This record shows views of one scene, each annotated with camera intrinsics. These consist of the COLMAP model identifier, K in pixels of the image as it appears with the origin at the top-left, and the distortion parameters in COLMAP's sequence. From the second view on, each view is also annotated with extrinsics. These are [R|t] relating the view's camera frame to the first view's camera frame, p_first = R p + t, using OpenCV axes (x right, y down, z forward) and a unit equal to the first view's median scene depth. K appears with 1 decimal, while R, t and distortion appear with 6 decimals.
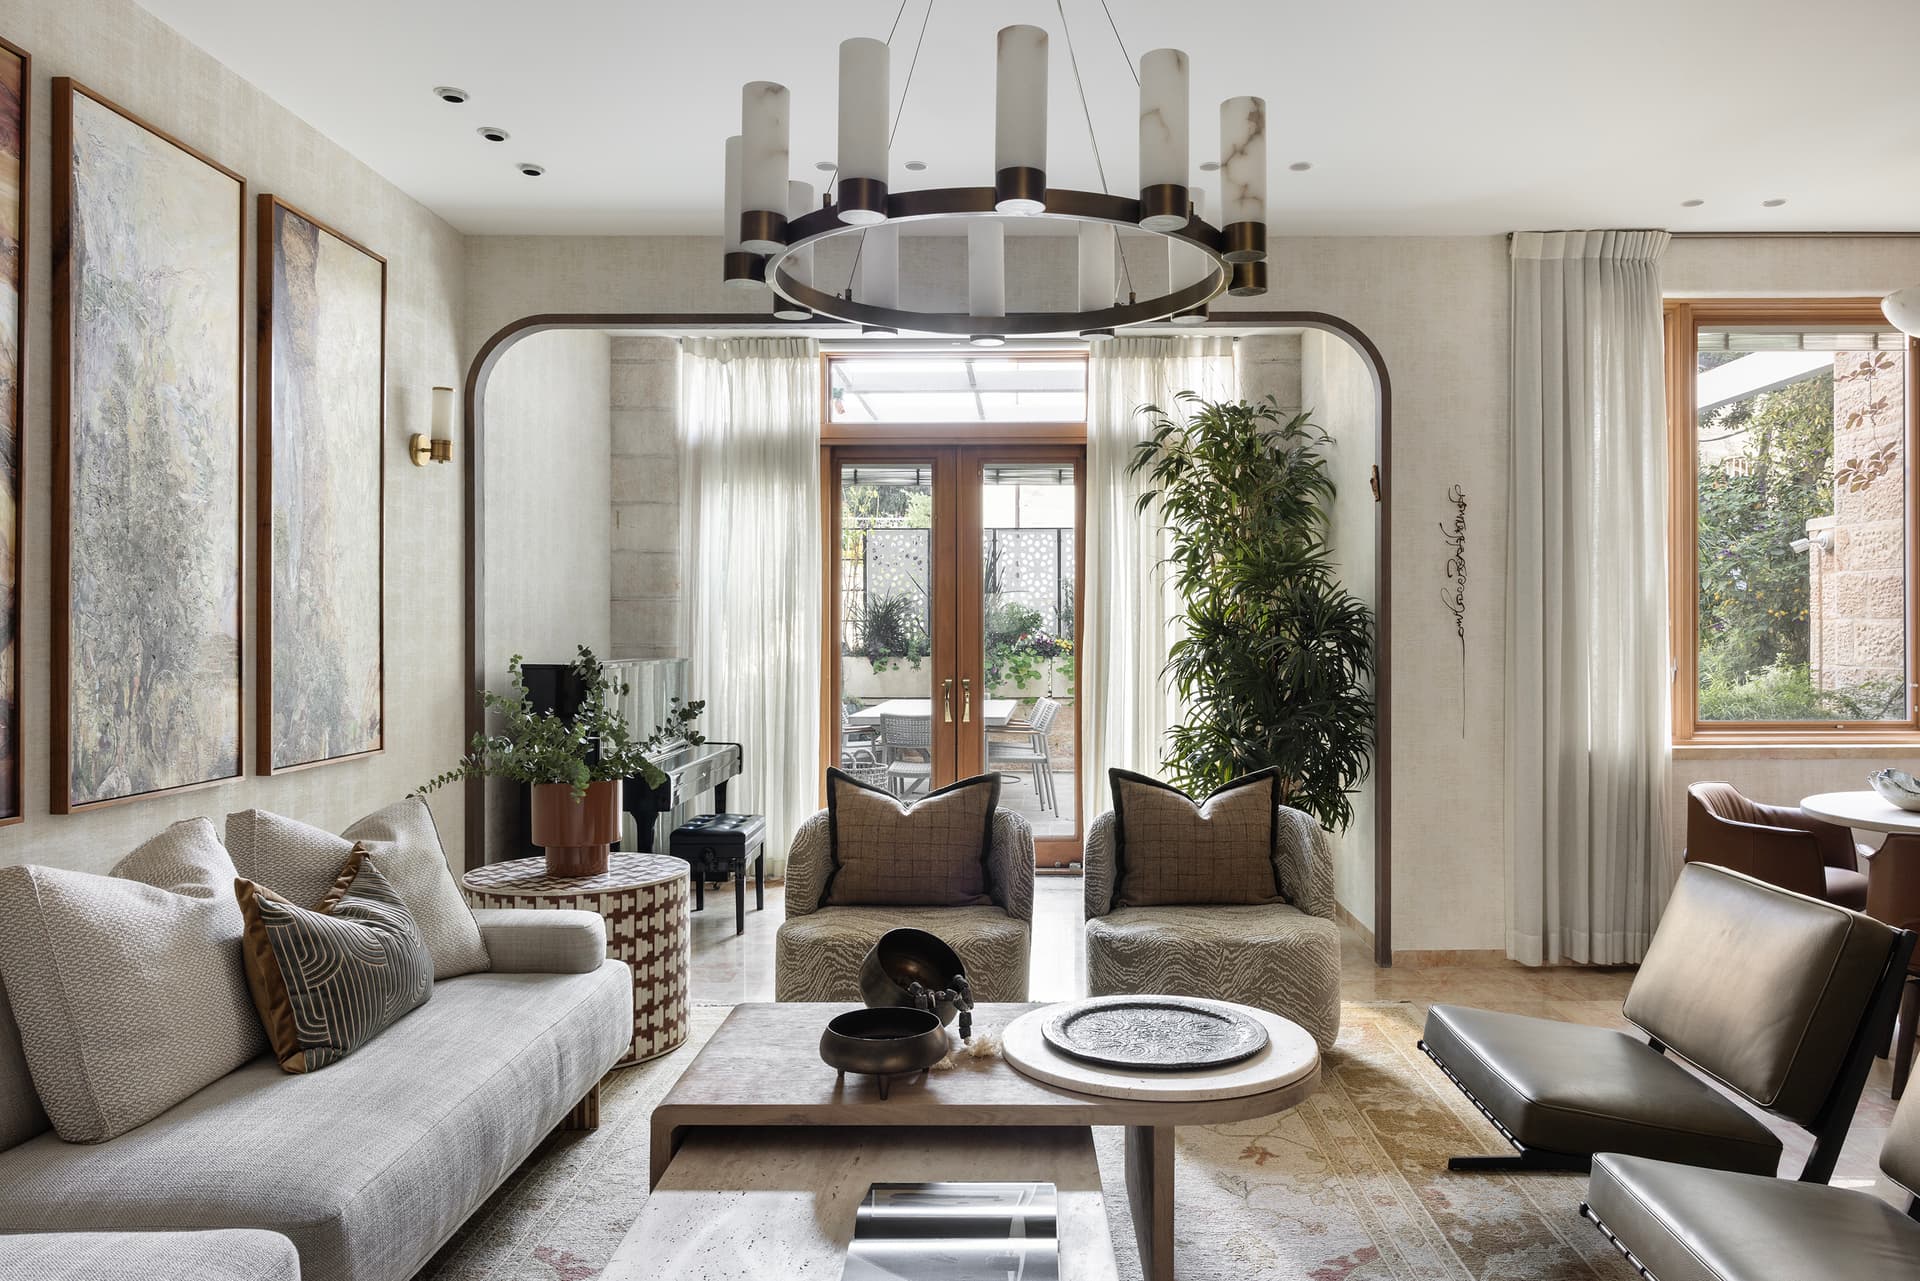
lens RADIAL K [[1329.0, 0, 960.0], [0, 1329.0, 640.5], [0, 0, 1]] dist [-0.002973, -0.002598]
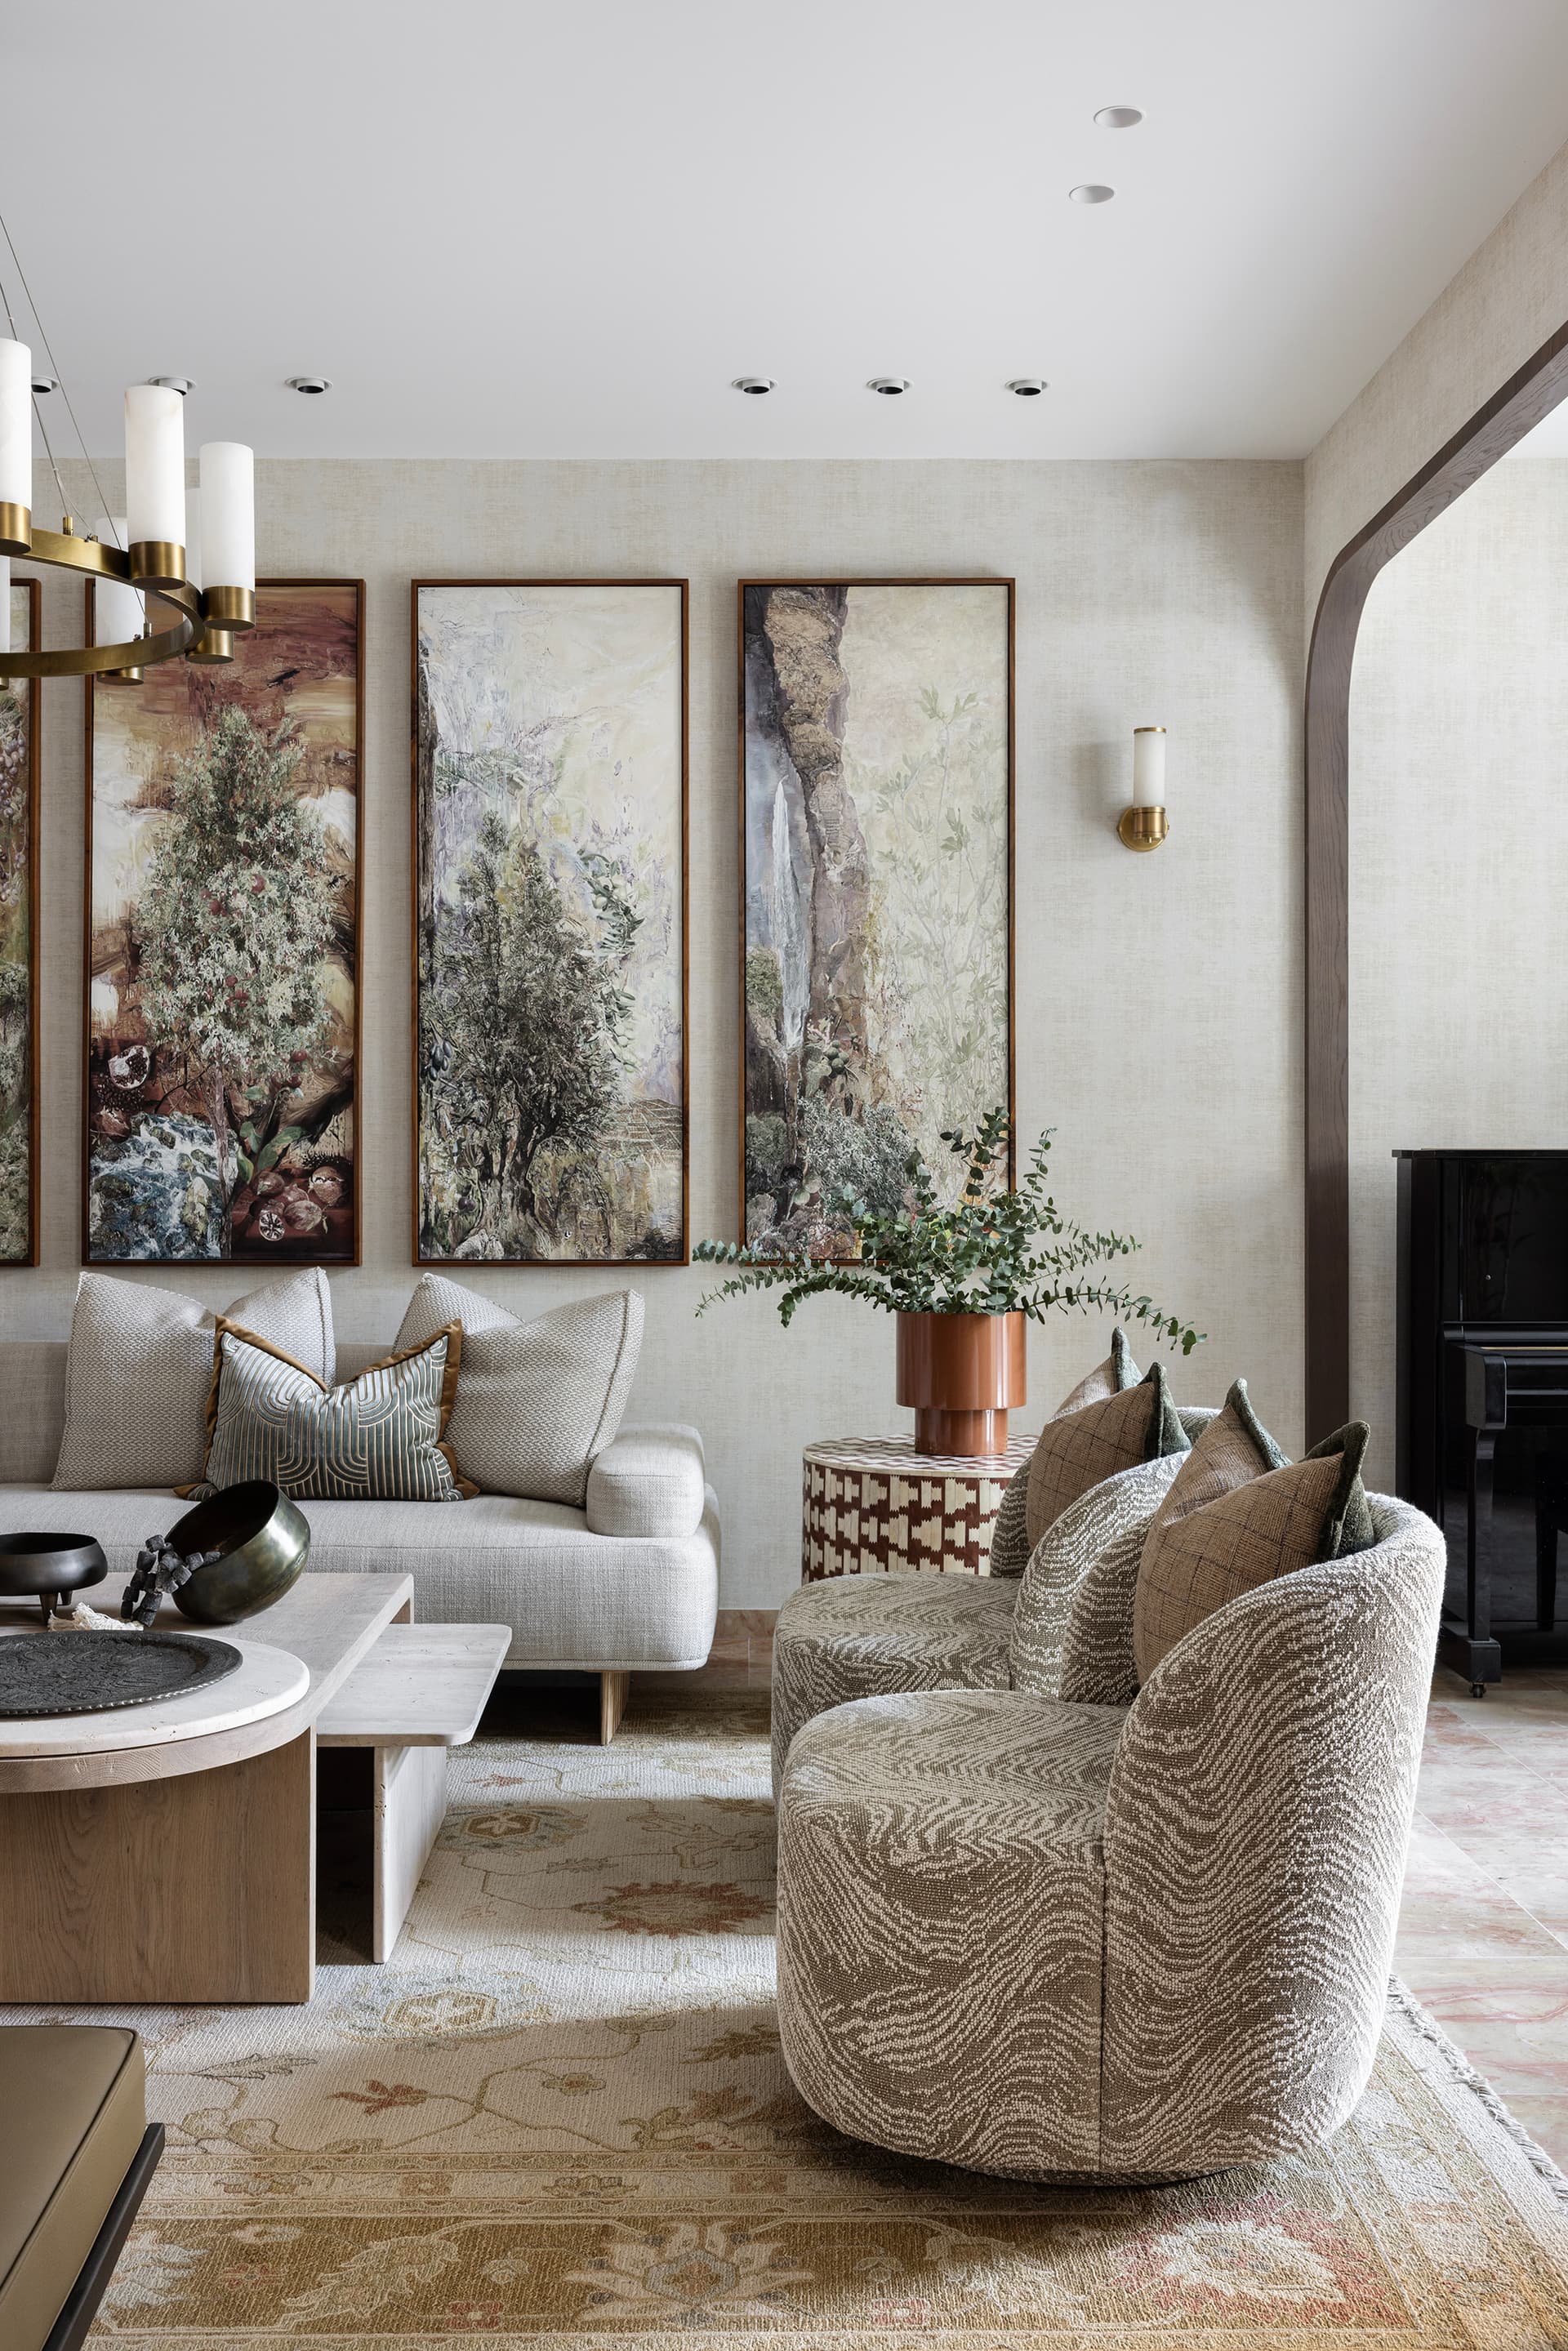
lens RADIAL K [[2252.5, 0, 784.0], [0, 2252.5, 1175.5], [0, 0, 1]] dist [0.004565, -0.000214]
pose [[0.048016, 0.005759, -0.998830, 1.041692], [-0.006125, 0.999966, 0.005471, 0.040572], [0.998828, 0.005856, 0.048049, 1.087024]]
